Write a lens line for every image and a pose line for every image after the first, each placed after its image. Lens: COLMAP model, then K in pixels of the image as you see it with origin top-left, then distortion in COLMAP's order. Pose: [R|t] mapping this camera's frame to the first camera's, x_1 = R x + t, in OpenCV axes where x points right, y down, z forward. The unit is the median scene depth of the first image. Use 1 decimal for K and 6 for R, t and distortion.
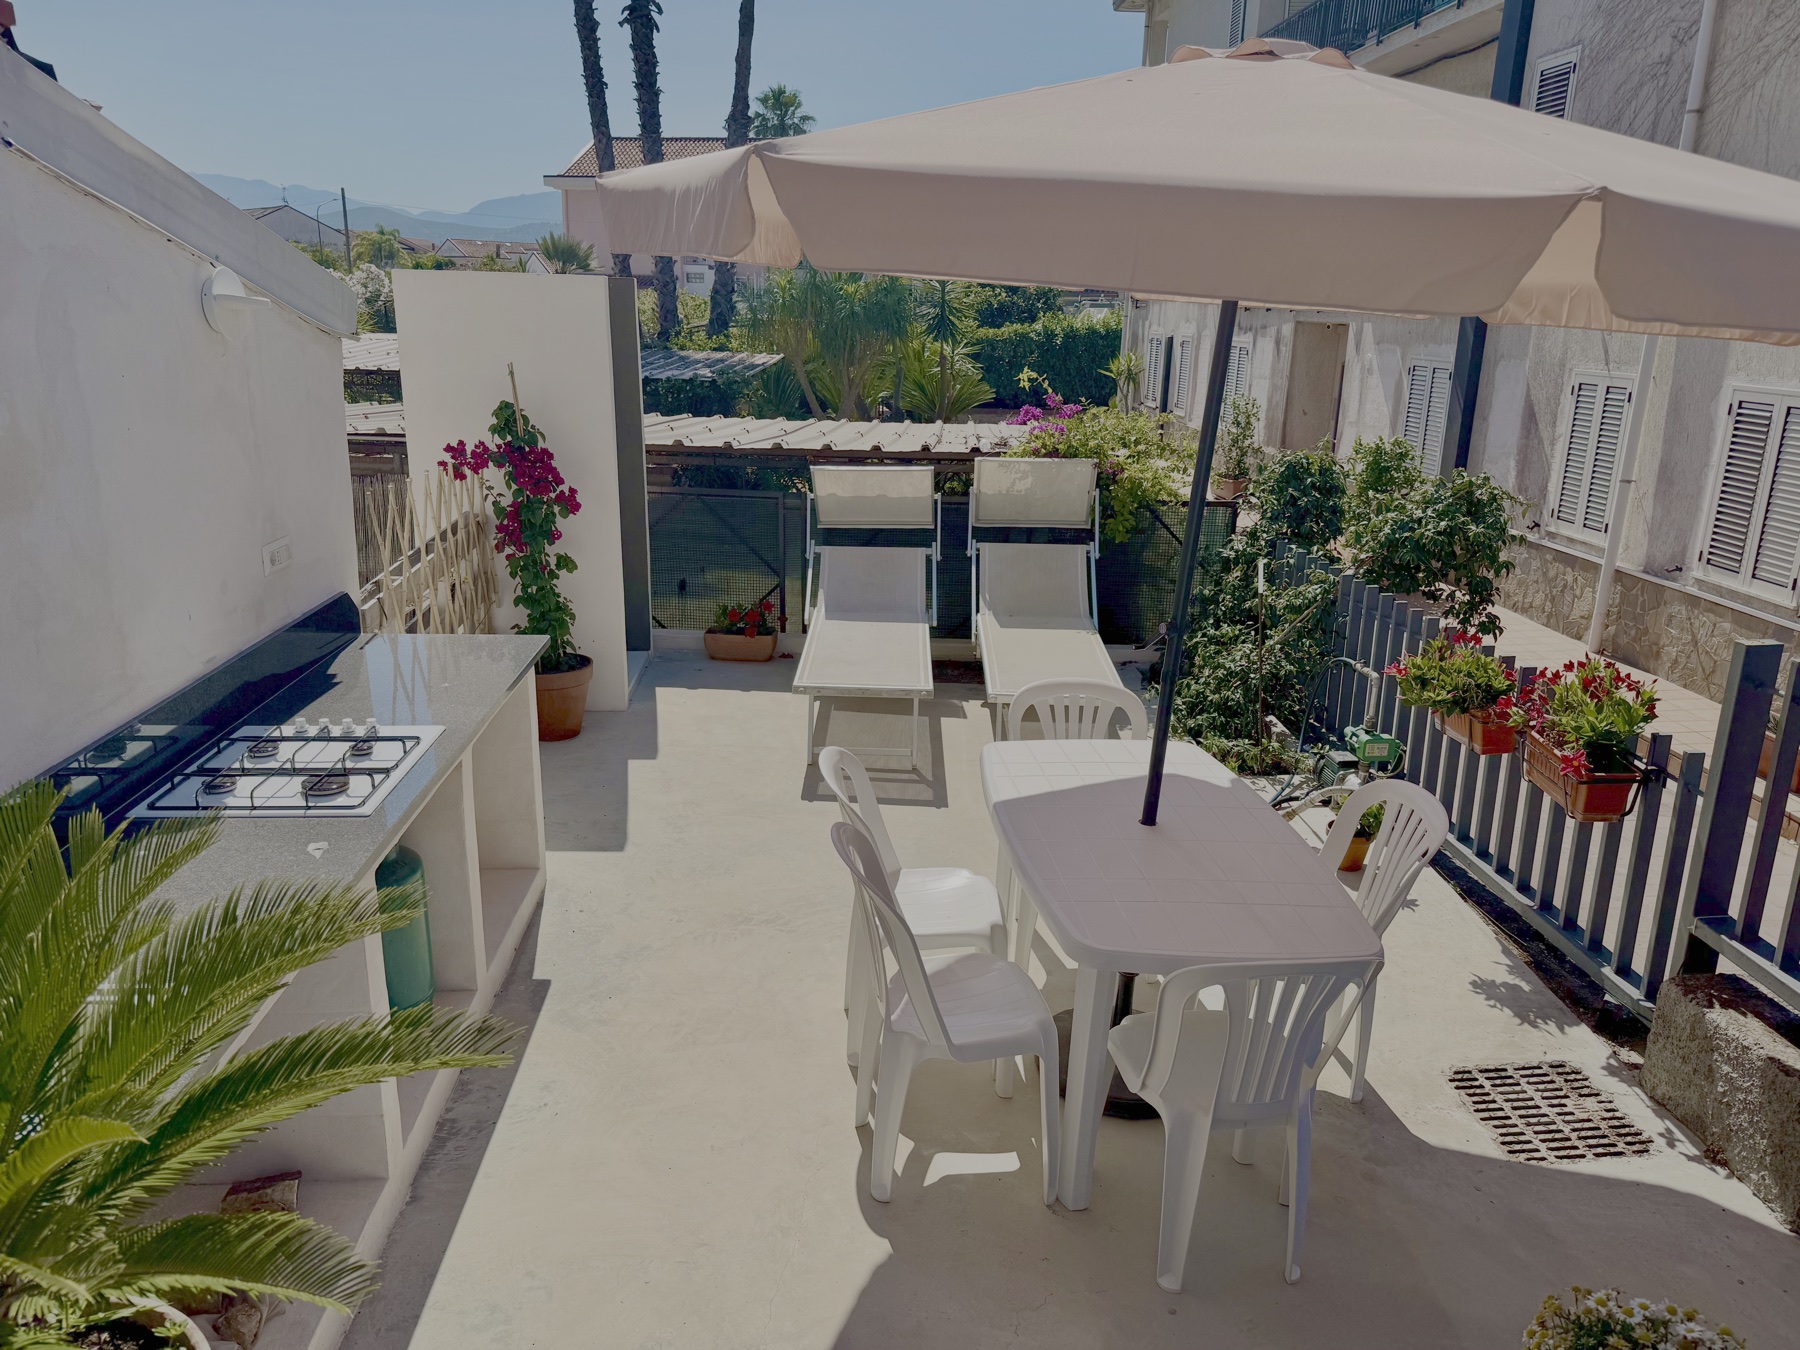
lens RADIAL K [[1347.8, 0, 924.6], [0, 1347.8, 702.1], [0, 0, 1]] dist [0.164595, -0.388700]
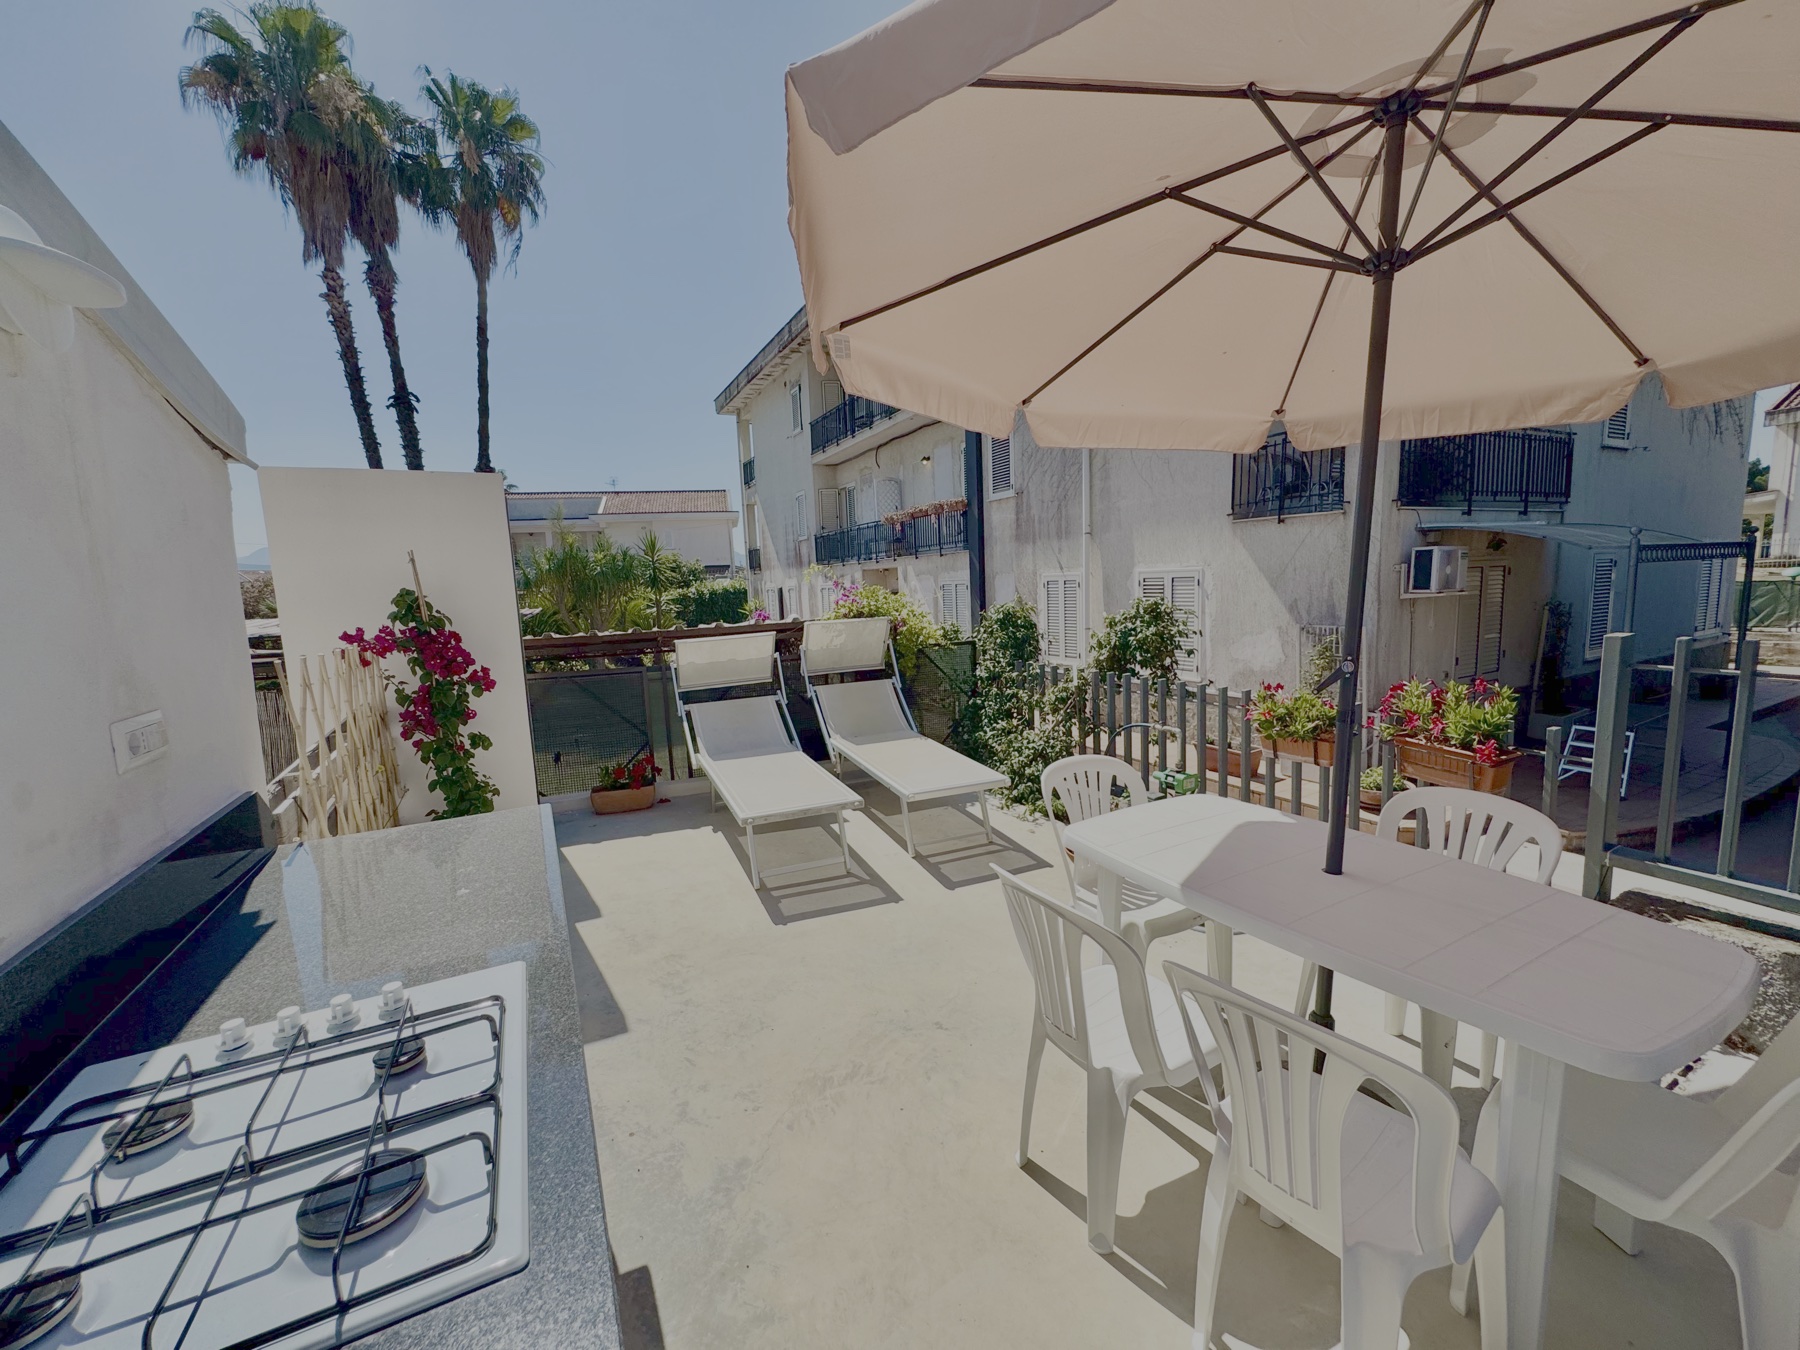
lens RADIAL K [[731.1, 0, 900.0], [0, 731.1, 675.0], [0, 0, 1]] dist [-0.007538, 0.000236]
pose [[0.907413, -0.109154, 0.405817, -0.198158], [0.178775, 0.974206, -0.137706, -0.019870], [-0.380318, 0.197506, 0.903520, 0.386580]]
